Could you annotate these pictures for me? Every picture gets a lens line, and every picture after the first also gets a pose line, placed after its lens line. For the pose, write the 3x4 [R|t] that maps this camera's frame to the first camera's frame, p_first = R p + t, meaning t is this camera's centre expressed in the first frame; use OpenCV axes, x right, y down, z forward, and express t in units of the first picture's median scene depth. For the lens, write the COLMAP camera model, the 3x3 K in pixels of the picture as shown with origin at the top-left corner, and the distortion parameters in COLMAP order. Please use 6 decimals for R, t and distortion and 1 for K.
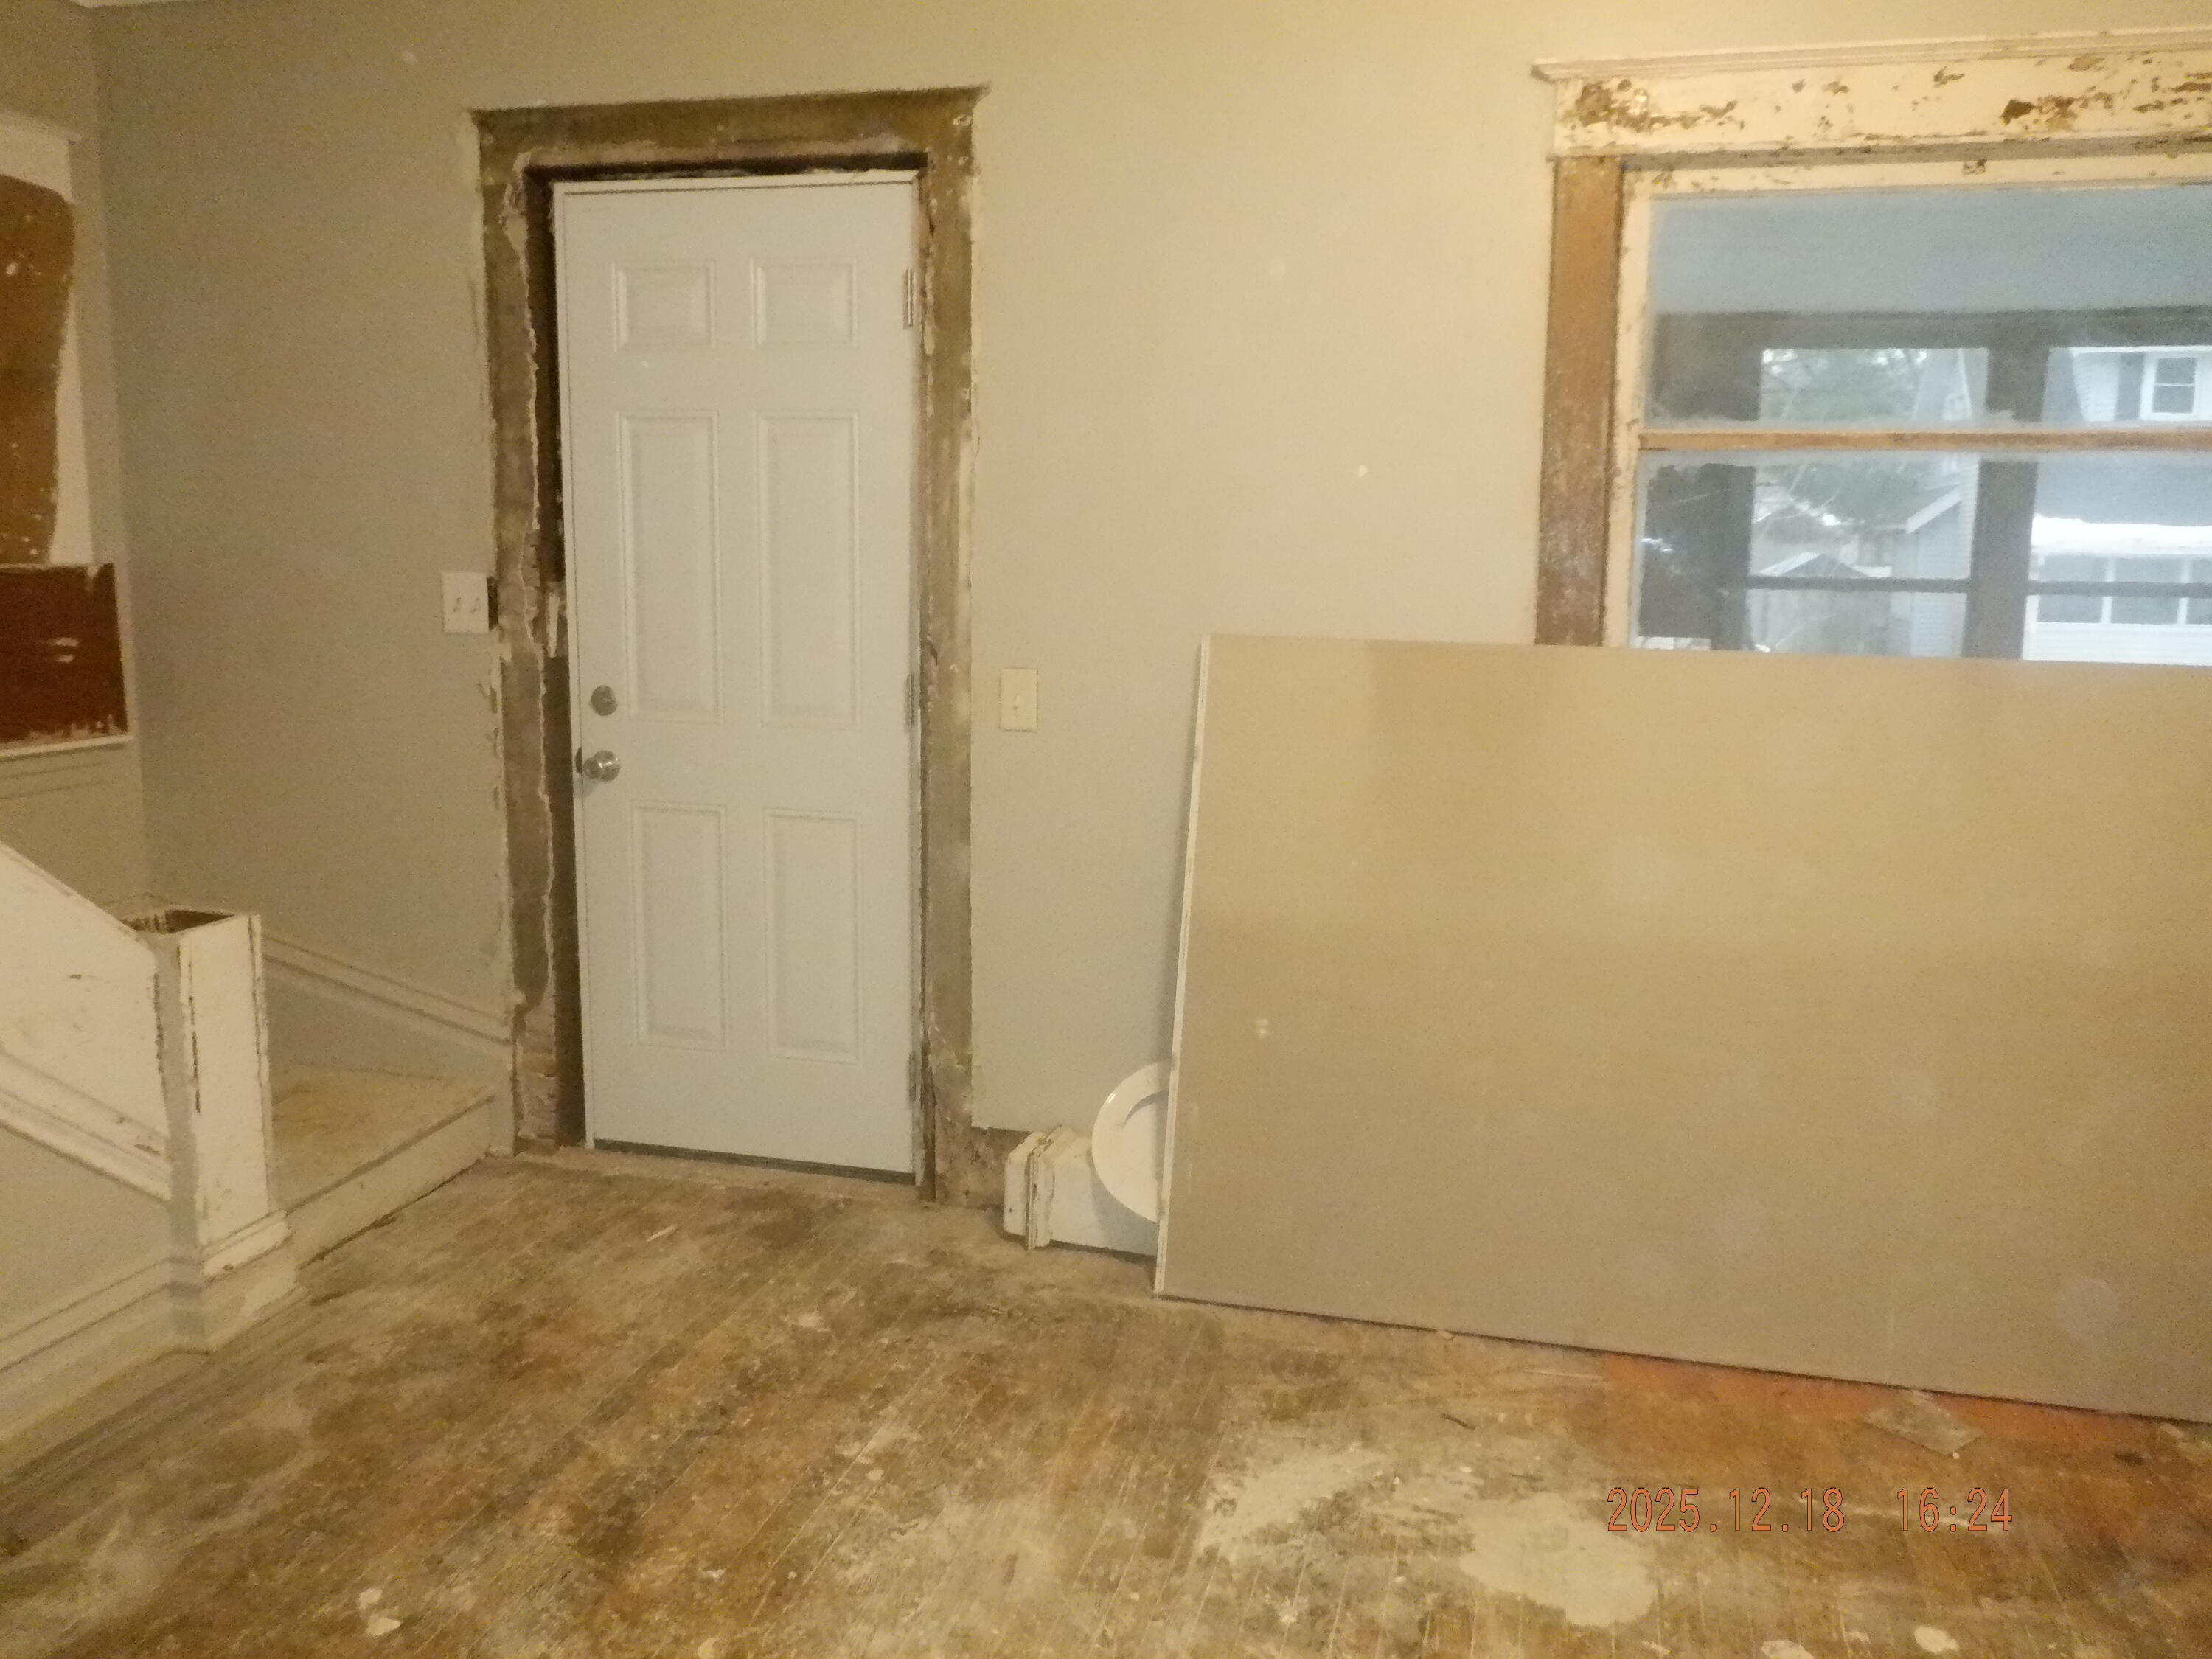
lens RADIAL K [[1783.2, 0, 1108.9], [0, 1783.2, 831.0], [0, 0, 1]] dist [0.005400, -0.011395]
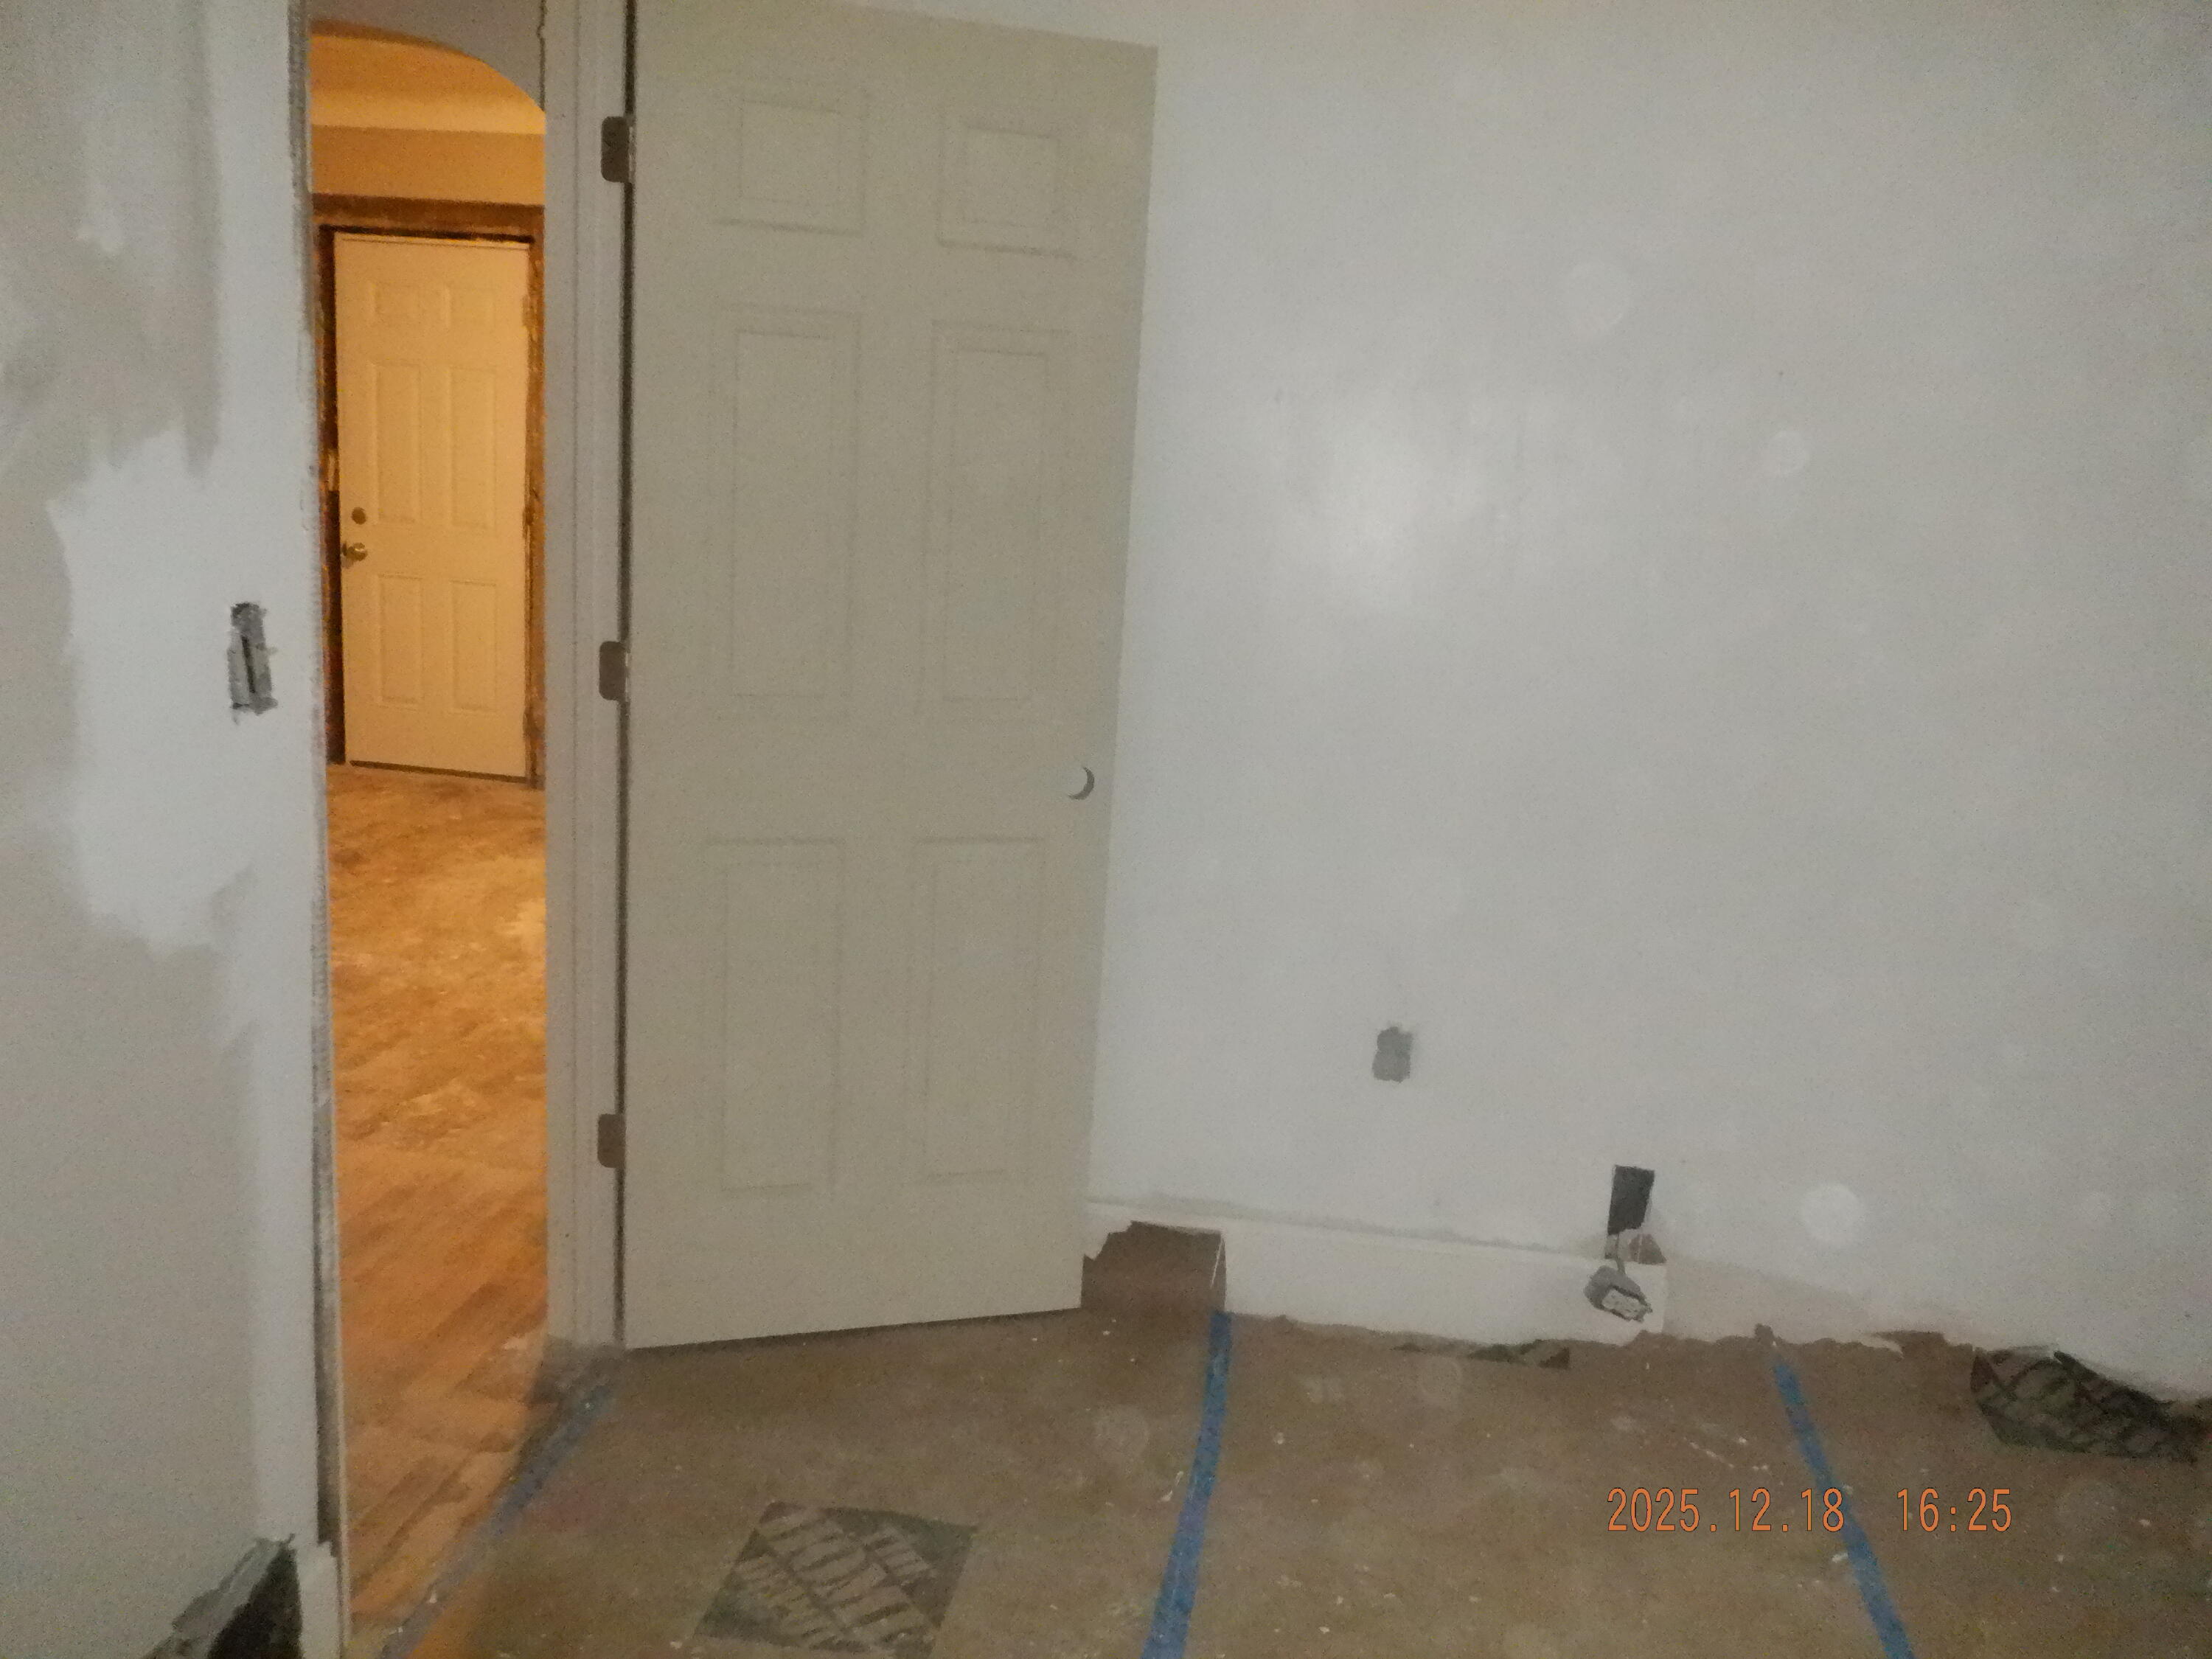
lens RADIAL K [[1783.2, 0, 1100.7], [0, 1783.2, 828.4], [0, 0, 1]] dist [0.005400, -0.011395]
pose [[0.993889, 0.029787, 0.106285, 0.292921], [-0.034229, 0.998605, 0.040217, 0.149759], [-0.104938, -0.043609, 0.993522, -0.928322]]
